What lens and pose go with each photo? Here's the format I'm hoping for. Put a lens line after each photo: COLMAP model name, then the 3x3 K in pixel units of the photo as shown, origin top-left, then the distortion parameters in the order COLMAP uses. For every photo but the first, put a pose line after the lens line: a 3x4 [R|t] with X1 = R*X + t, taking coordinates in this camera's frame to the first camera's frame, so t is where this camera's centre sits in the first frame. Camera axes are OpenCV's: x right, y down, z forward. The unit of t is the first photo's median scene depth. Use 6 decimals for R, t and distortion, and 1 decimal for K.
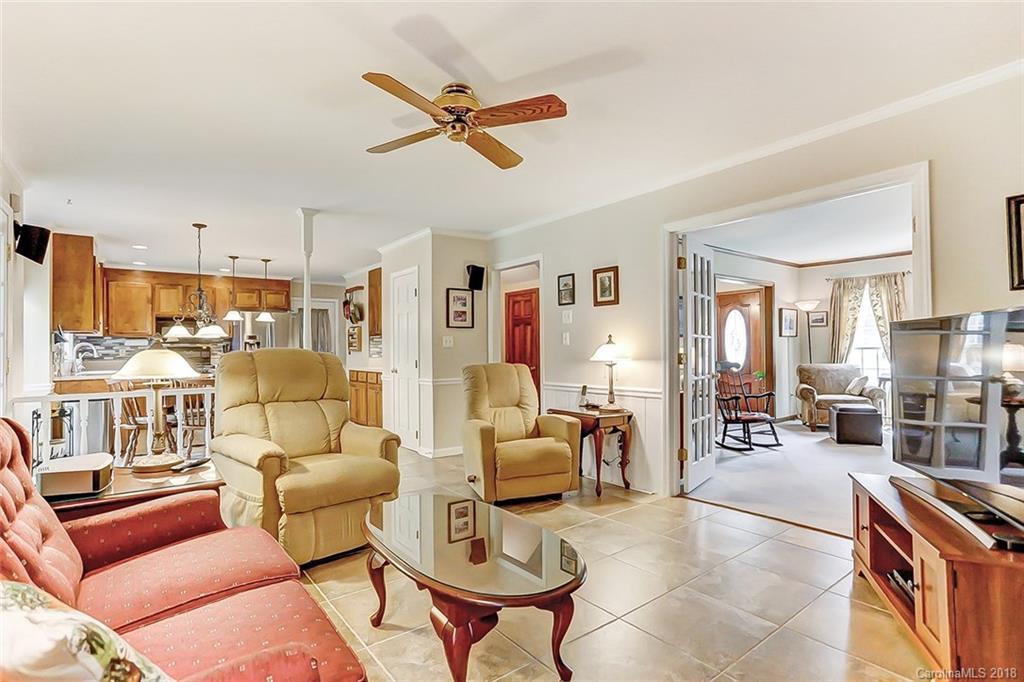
lens RADIAL K [[500.2, 0, 518.2], [0, 500.2, 345.1], [0, 0, 1]] dist [-0.041418, 0.026600]
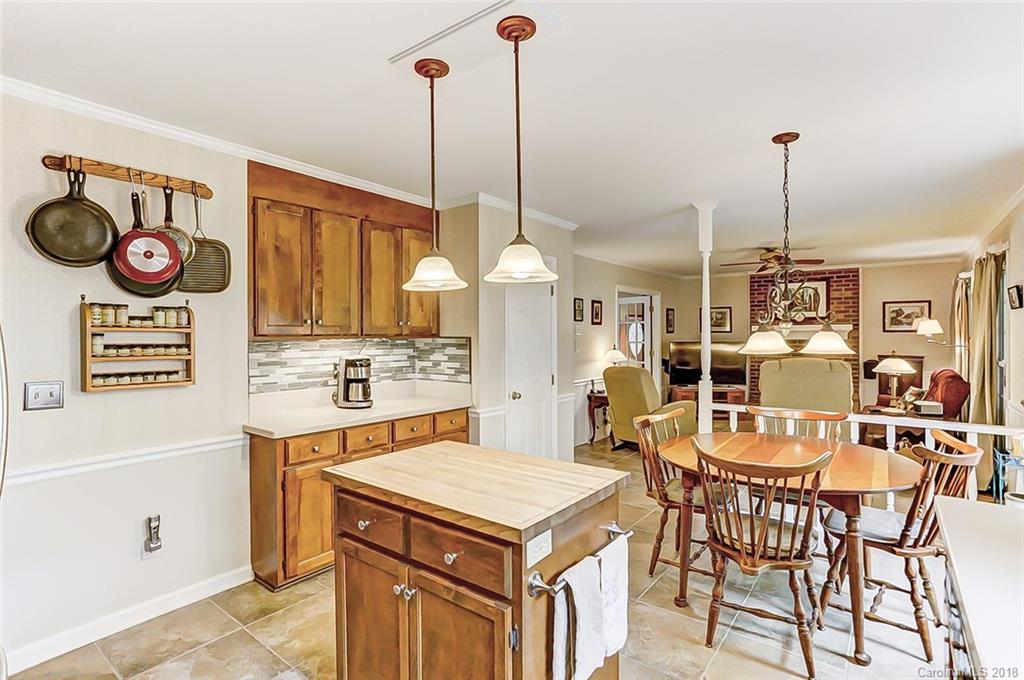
lens RADIAL K [[500.2, 0, 516.1], [0, 500.2, 330.5], [0, 0, 1]] dist [-0.041418, 0.026600]
pose [[-0.274732, 0.013382, 0.961428, -0.722404], [-0.007010, 0.999849, -0.015920, -0.020225], [-0.961495, -0.011113, -0.274597, 0.955039]]
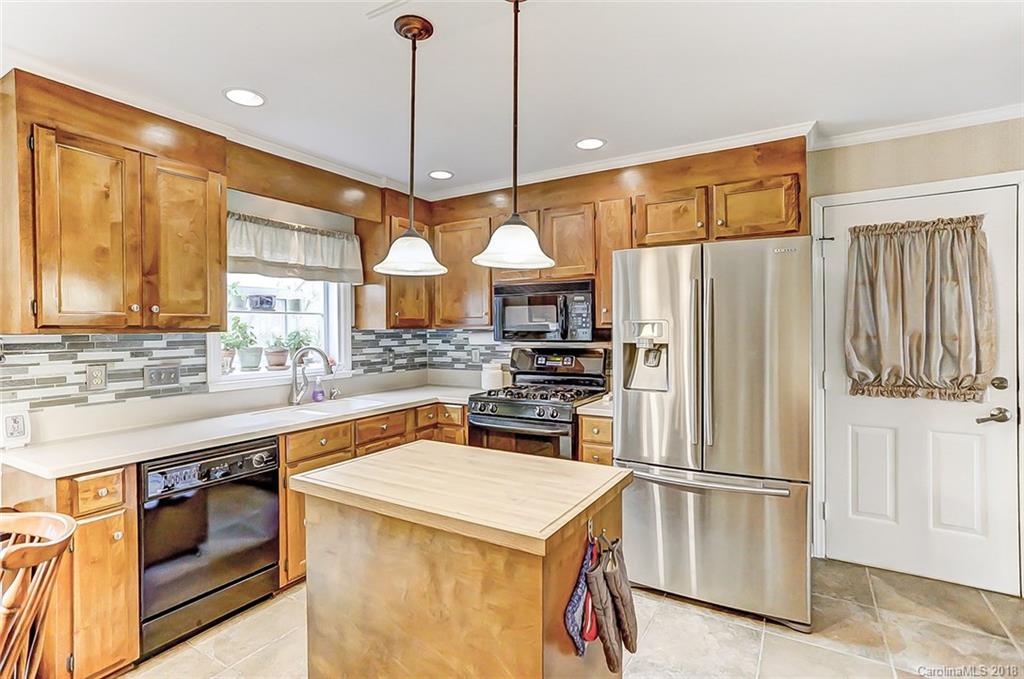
lens RADIAL K [[500.2, 0, 511.1], [0, 500.2, 332.1], [0, 0, 1]] dist [-0.041418, 0.026600]
pose [[0.368908, 0.012717, -0.929379, -0.284544], [0.015707, 0.999678, 0.019914, -0.022128], [0.929333, -0.021944, 0.368590, 0.842390]]
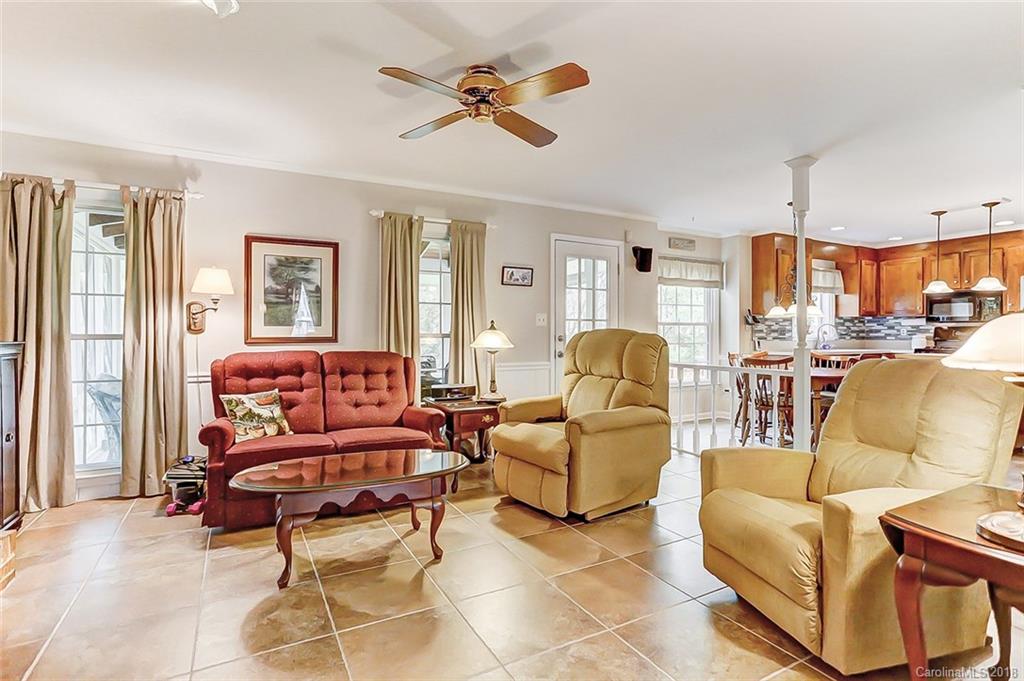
lens RADIAL K [[500.2, 0, 504.0], [0, 500.2, 330.6], [0, 0, 1]] dist [-0.041418, 0.026600]
pose [[-0.165711, 0.003260, -0.986169, 0.277797], [0.008893, 0.999959, 0.001811, 0.002605], [0.986134, -0.008470, -0.165733, 0.392295]]
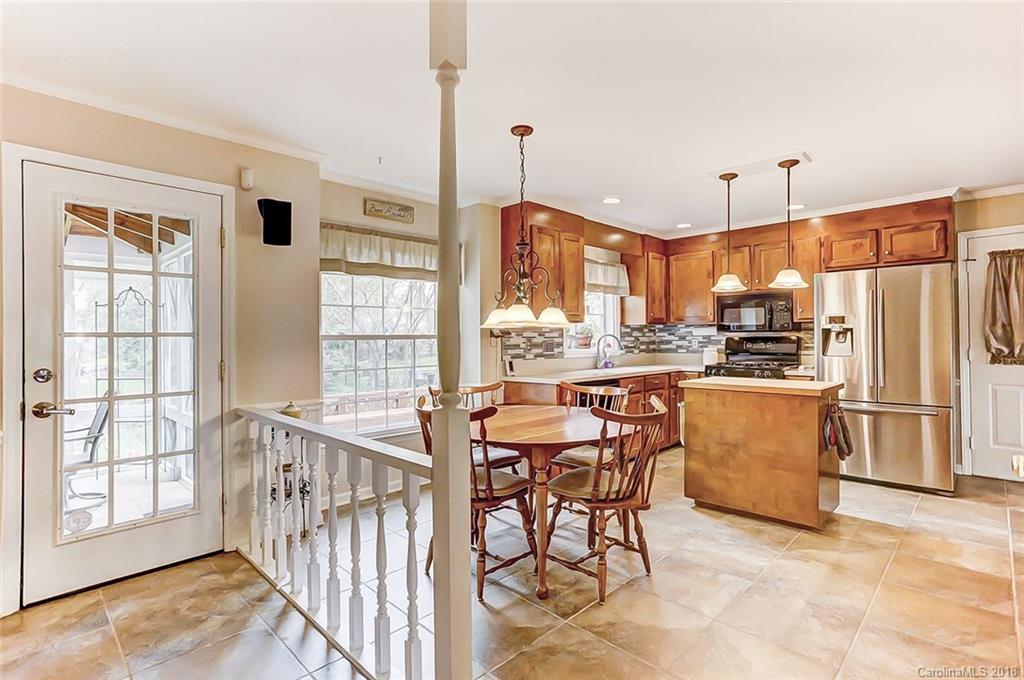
lens RADIAL K [[500.2, 0, 510.6], [0, 500.2, 334.6], [0, 0, 1]] dist [-0.041418, 0.026600]
pose [[0.139925, -0.000439, -0.990162, -0.059806], [0.016709, 0.999859, 0.001918, -0.006390], [0.990021, -0.016813, 0.139912, 0.603198]]
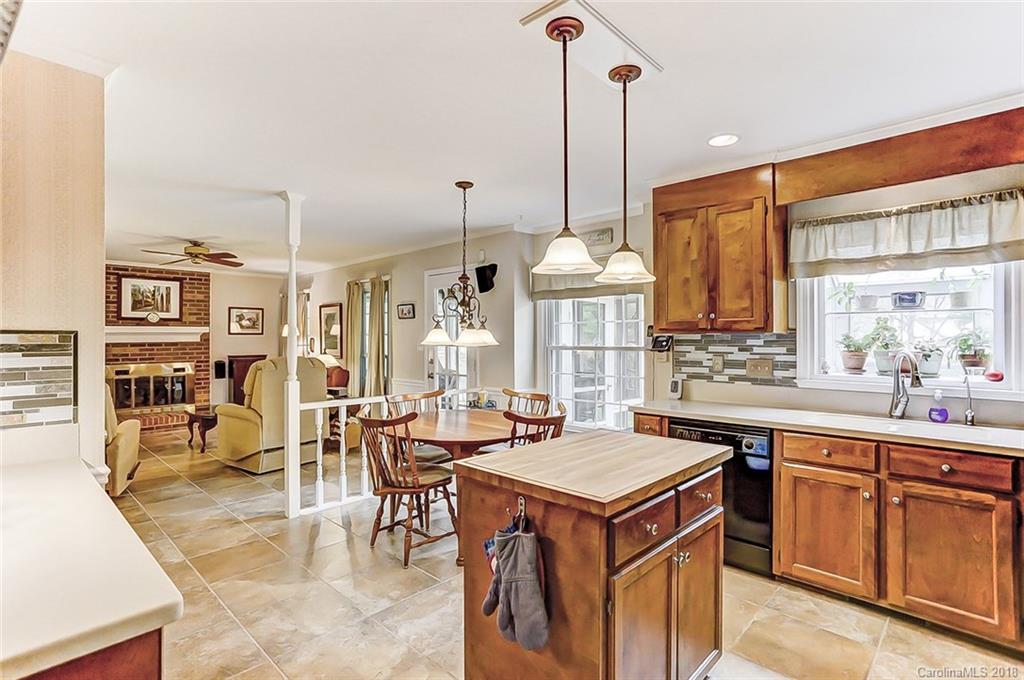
lens RADIAL K [[500.2, 0, 502.7], [0, 500.2, 333.5], [0, 0, 1]] dist [-0.041418, 0.026600]
pose [[-0.989860, 0.008513, -0.141789, -0.408742], [0.011205, 0.999772, -0.018198, -0.013093], [0.141602, -0.019602, -0.989730, 1.143203]]
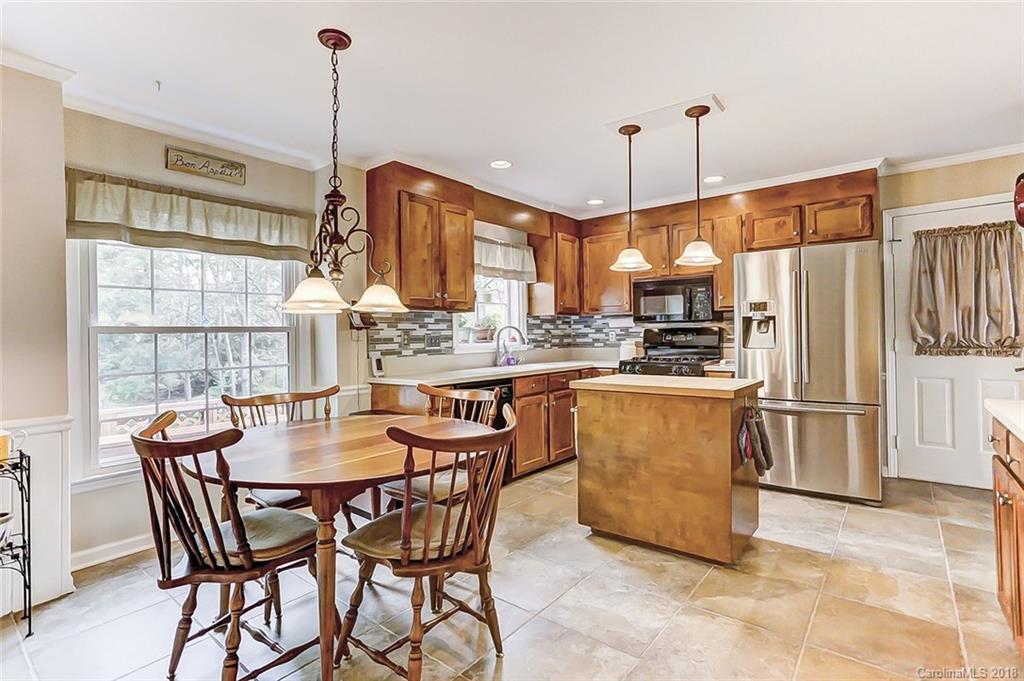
lens RADIAL K [[500.2, 0, 513.5], [0, 500.2, 333.5], [0, 0, 1]] dist [-0.041418, 0.026600]
pose [[0.245911, 0.001709, -0.969291, -0.147762], [0.023527, 0.999693, 0.007732, 0.001244], [0.969007, -0.024706, 0.245796, 0.693684]]
